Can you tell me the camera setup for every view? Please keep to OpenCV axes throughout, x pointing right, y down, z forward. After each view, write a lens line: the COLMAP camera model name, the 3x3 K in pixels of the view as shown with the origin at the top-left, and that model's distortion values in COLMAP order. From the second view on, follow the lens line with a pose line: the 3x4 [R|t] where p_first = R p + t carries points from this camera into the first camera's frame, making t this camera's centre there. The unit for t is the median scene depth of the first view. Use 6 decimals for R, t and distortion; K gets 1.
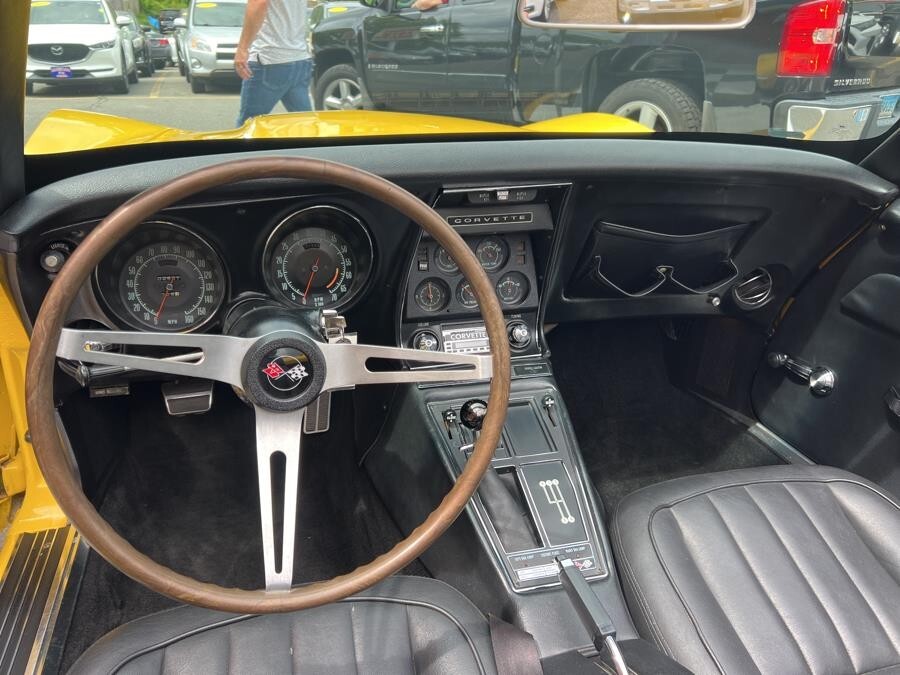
lens RADIAL K [[679.2, 0, 446.8], [0, 679.2, 338.5], [0, 0, 1]] dist [0.045171, -0.051414]
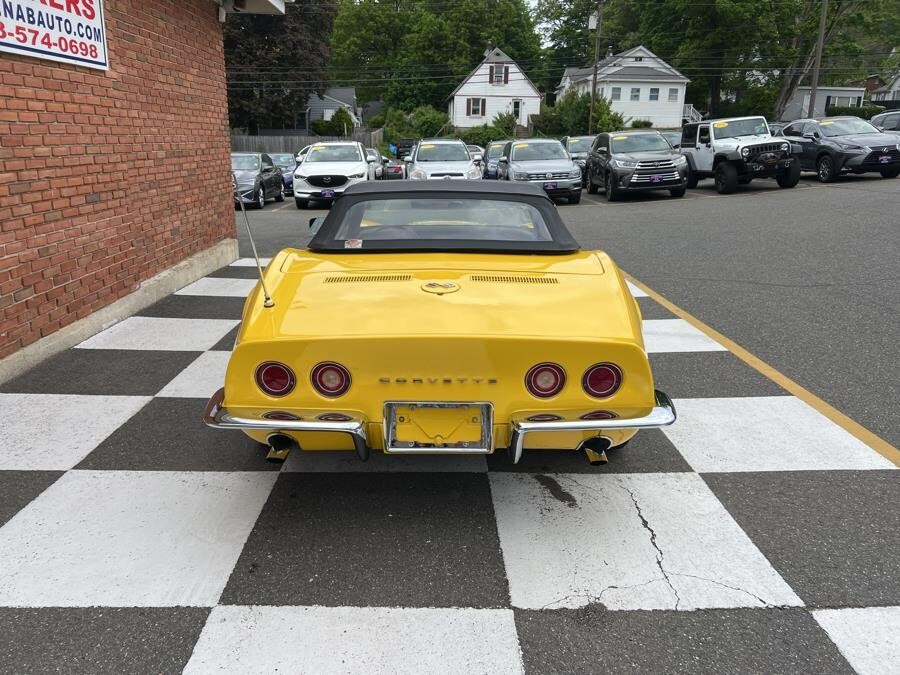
lens RADIAL K [[682.9, 0, 445.3], [0, 682.9, 337.0], [0, 0, 1]] dist [0.045671, -0.053191]
pose [[0.955689, 0.059408, -0.288321, 0.111327], [-0.102916, 0.985047, -0.138166, 0.084677], [0.275802, 0.161717, 0.947513, -0.253532]]
